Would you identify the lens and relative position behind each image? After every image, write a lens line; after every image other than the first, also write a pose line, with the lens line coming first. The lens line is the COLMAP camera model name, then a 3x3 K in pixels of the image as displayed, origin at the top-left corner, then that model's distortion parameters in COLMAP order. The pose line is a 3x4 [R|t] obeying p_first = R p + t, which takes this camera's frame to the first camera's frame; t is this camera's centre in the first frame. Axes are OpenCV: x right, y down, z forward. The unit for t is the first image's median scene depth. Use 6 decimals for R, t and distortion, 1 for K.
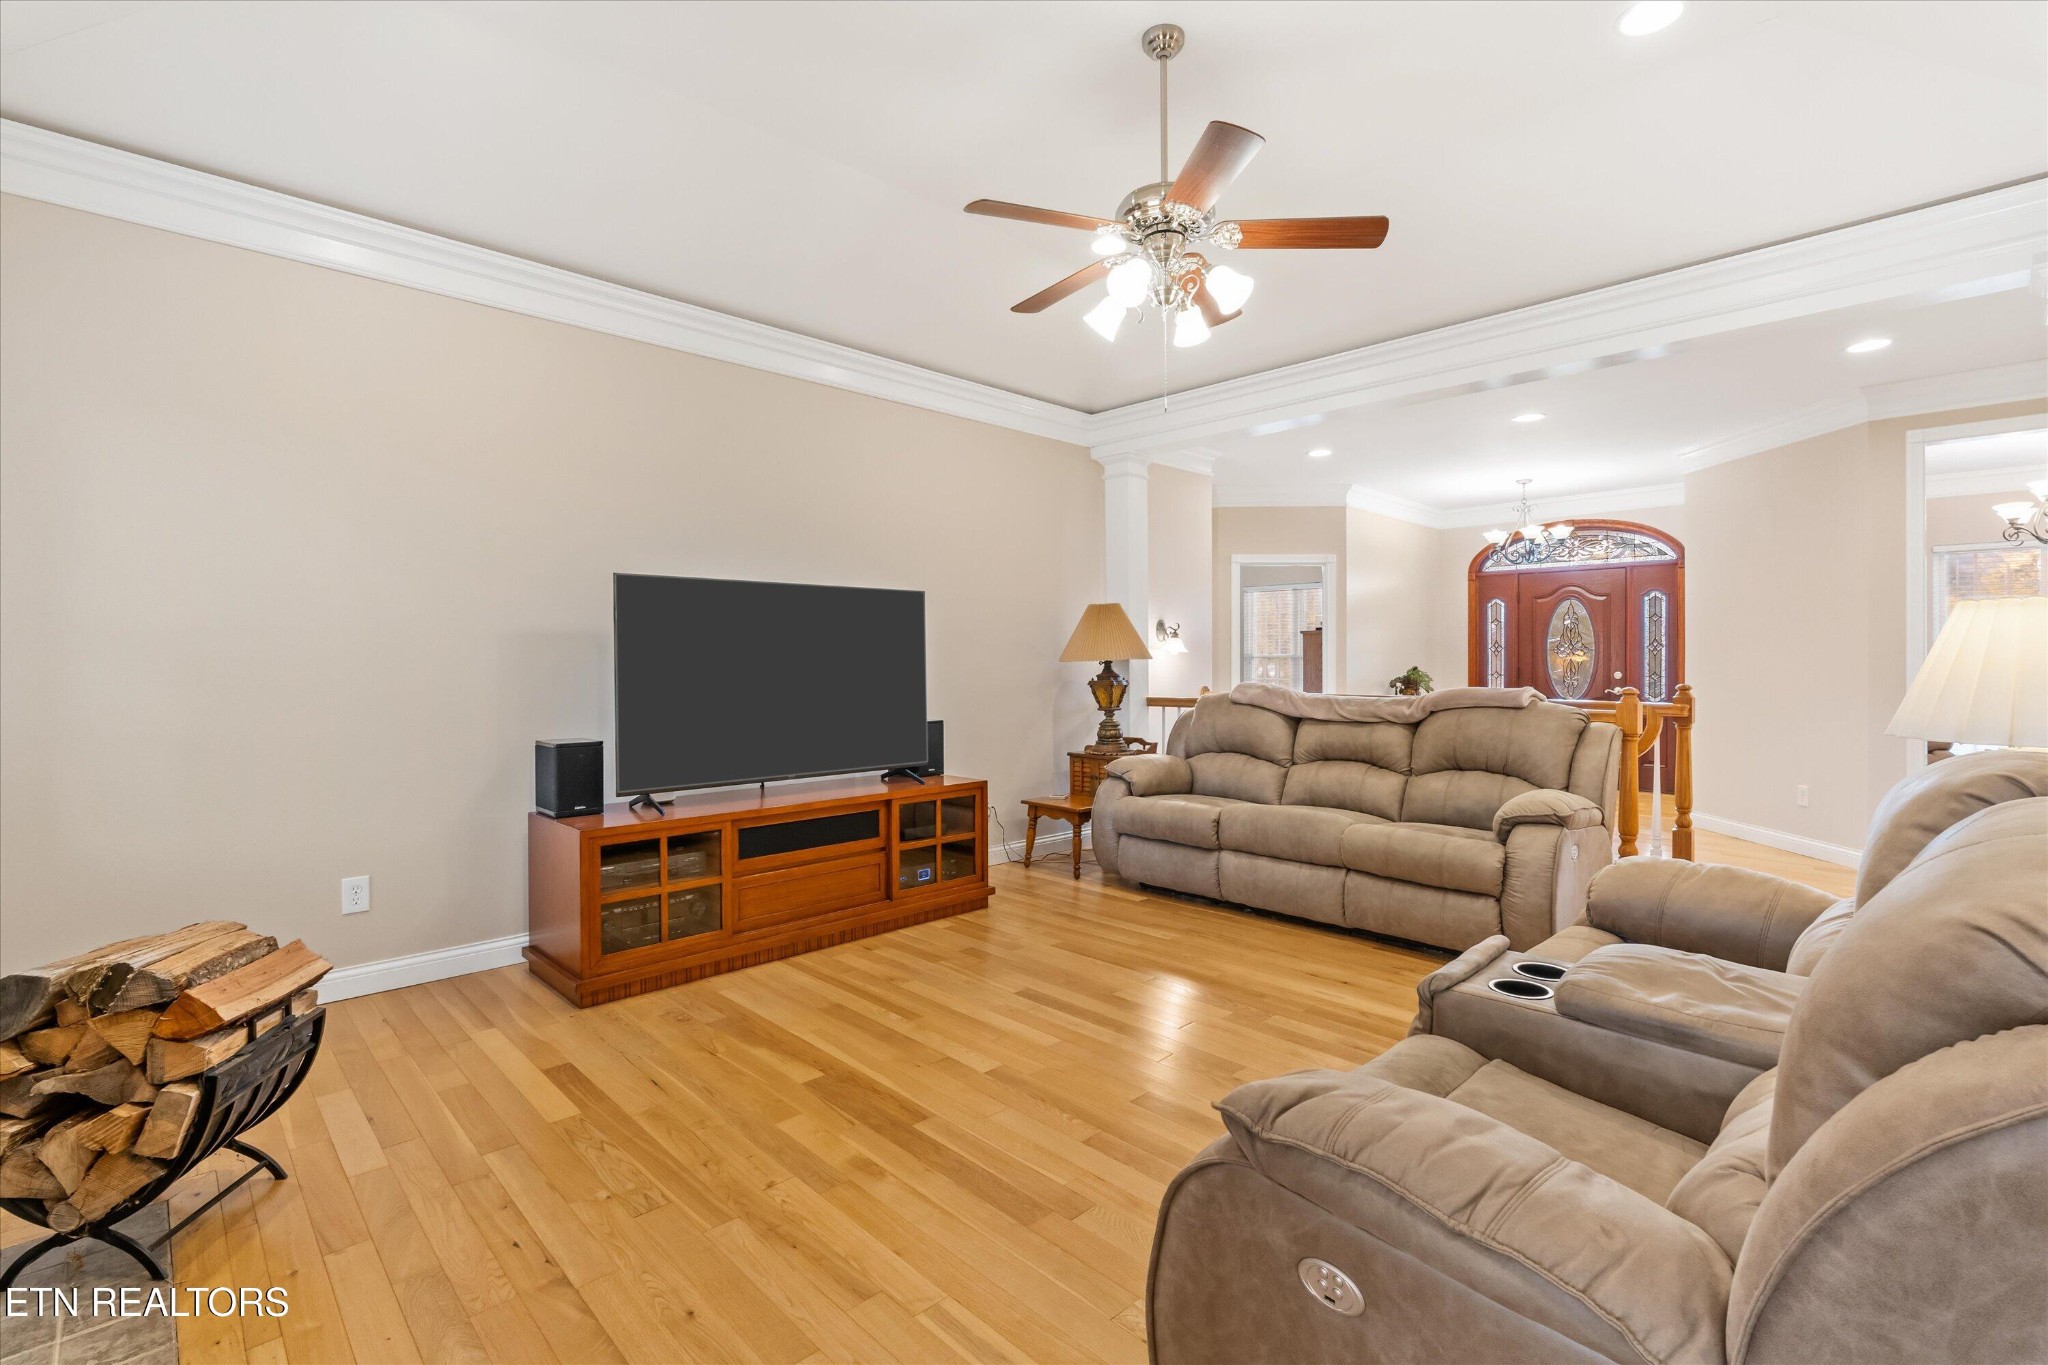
lens RADIAL K [[923.6, 0, 1019.4], [0, 923.6, 667.9], [0, 0, 1]] dist [-0.003410, -0.000902]
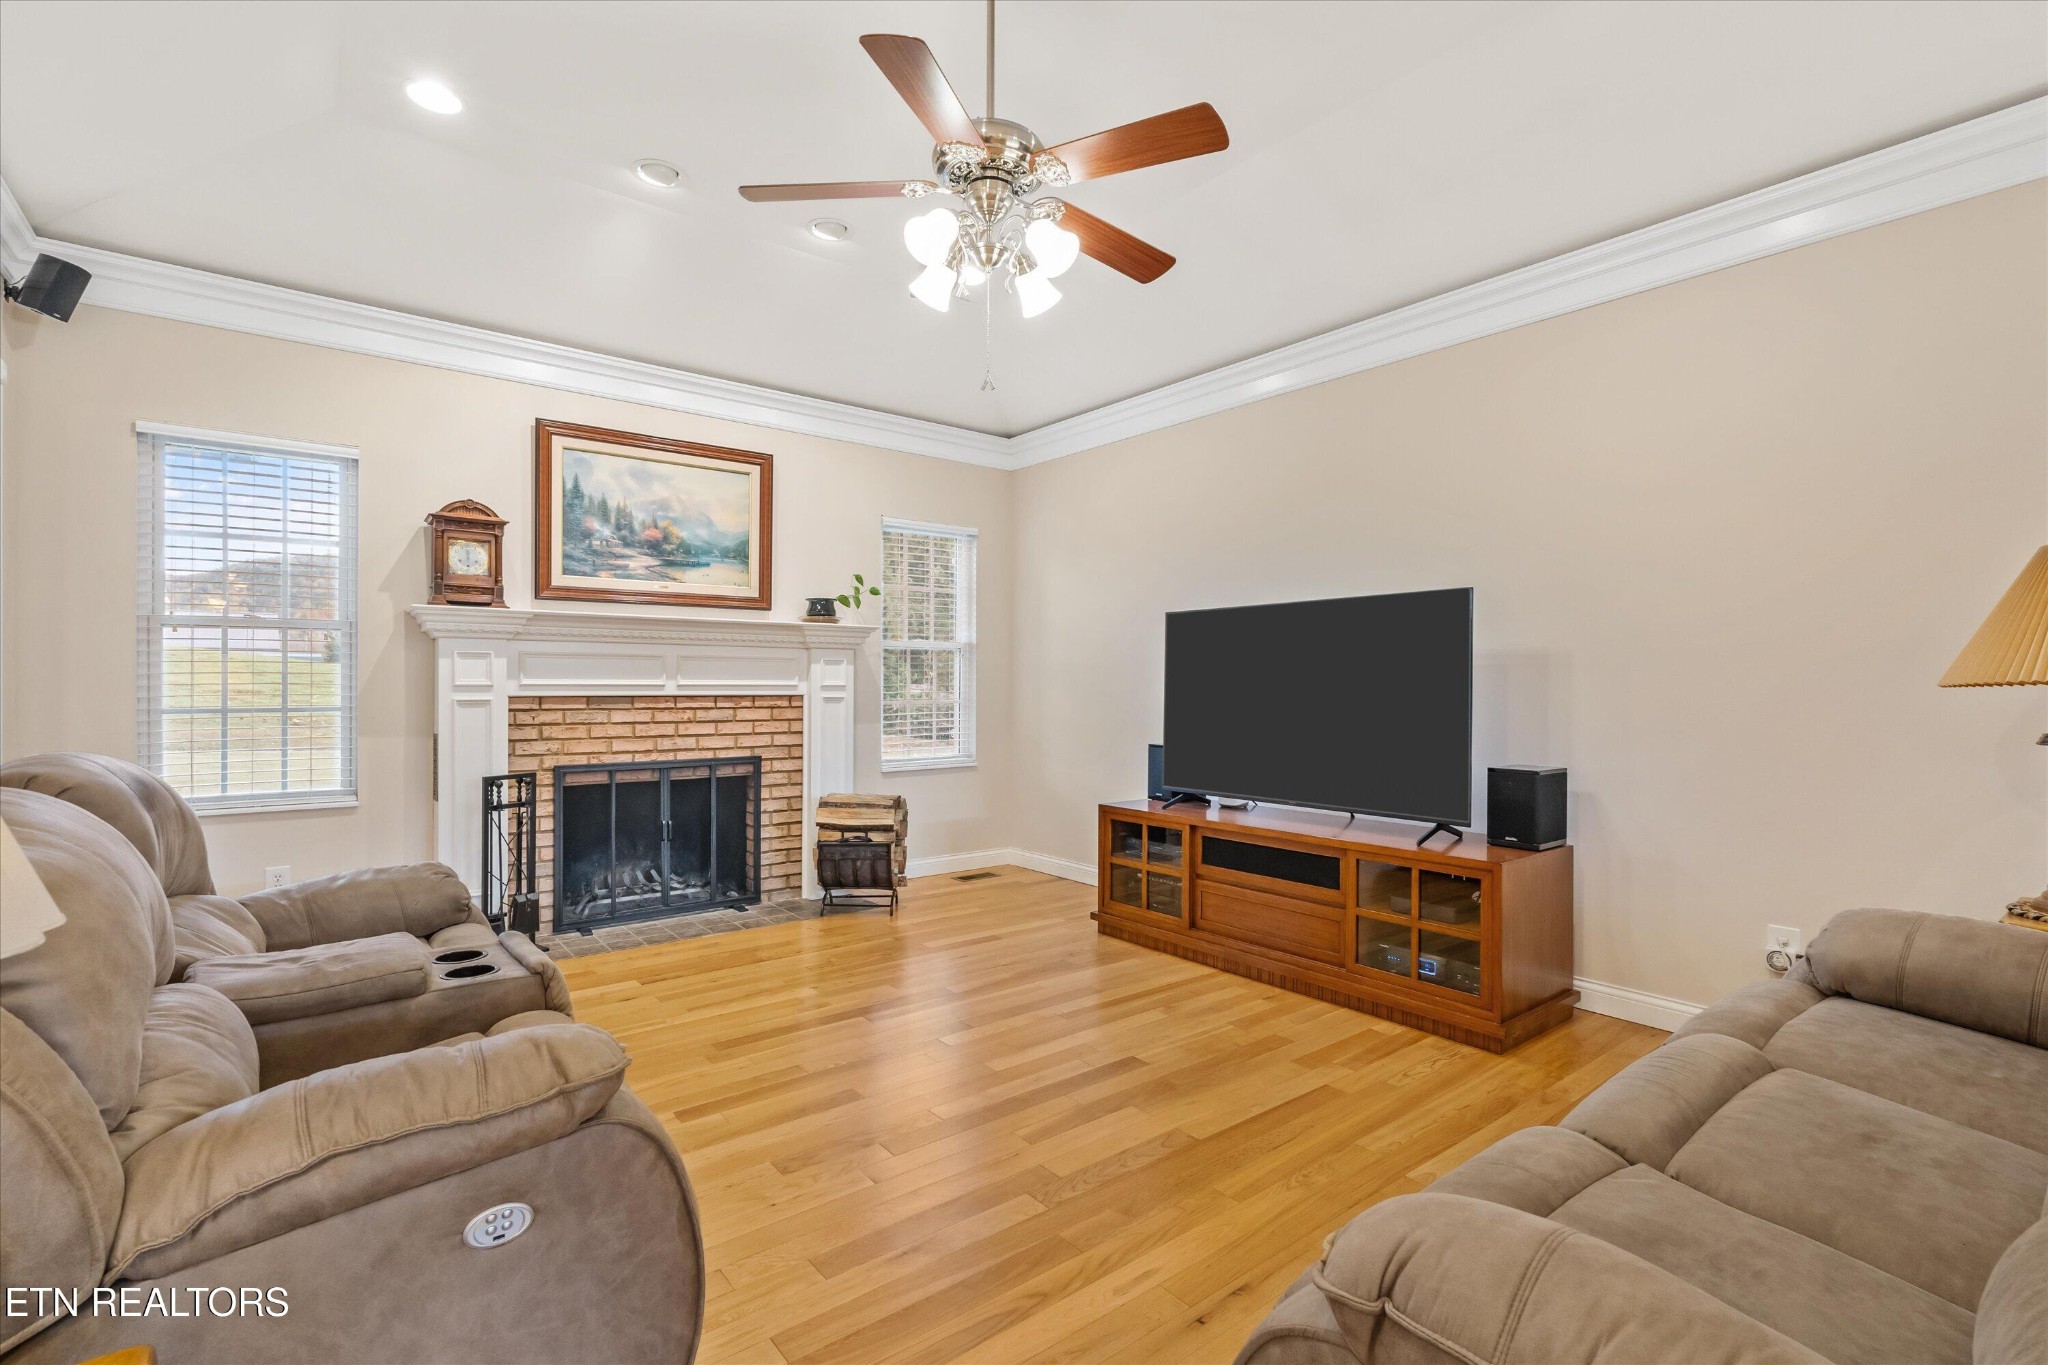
lens RADIAL K [[923.6, 0, 1030.5], [0, 923.6, 683.5], [0, 0, 1]] dist [-0.003410, -0.000902]
pose [[-0.086134, -0.002746, -0.996280, 0.685340], [-0.010199, 0.999946, -0.001874, -0.001413], [0.996231, 0.010000, -0.086158, 0.756029]]
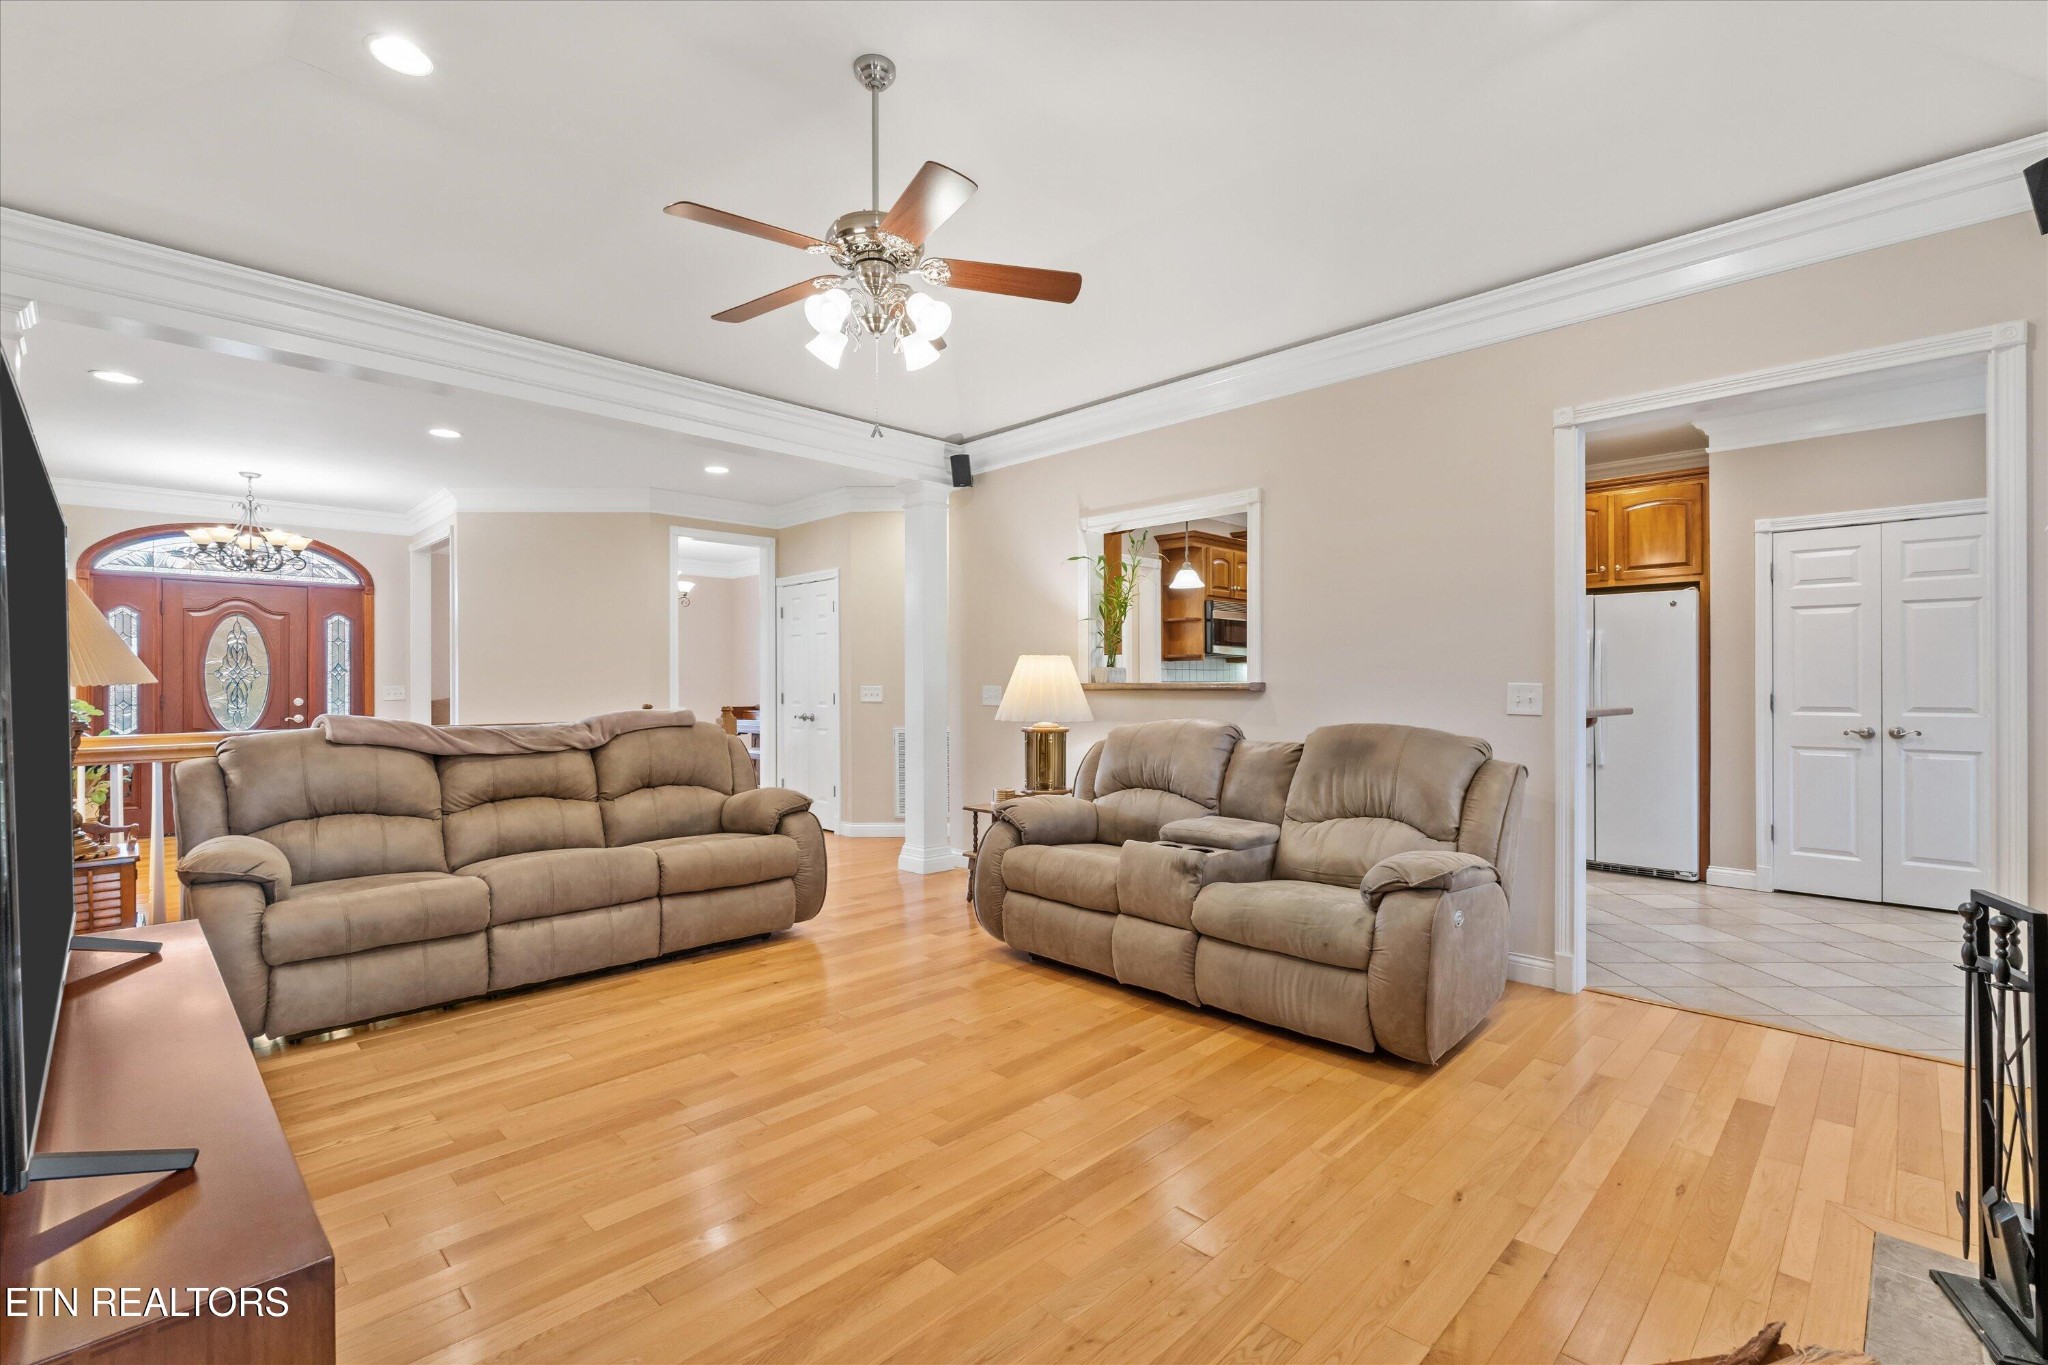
lens RADIAL K [[923.6, 0, 1010.4], [0, 923.6, 688.2], [0, 0, 1]] dist [-0.003410, -0.000902]
pose [[-0.016247, -0.002758, 0.999864, -0.576620], [0.009727, 0.999948, 0.002916, -0.002776], [-0.999821, 0.009773, -0.016219, 0.586389]]
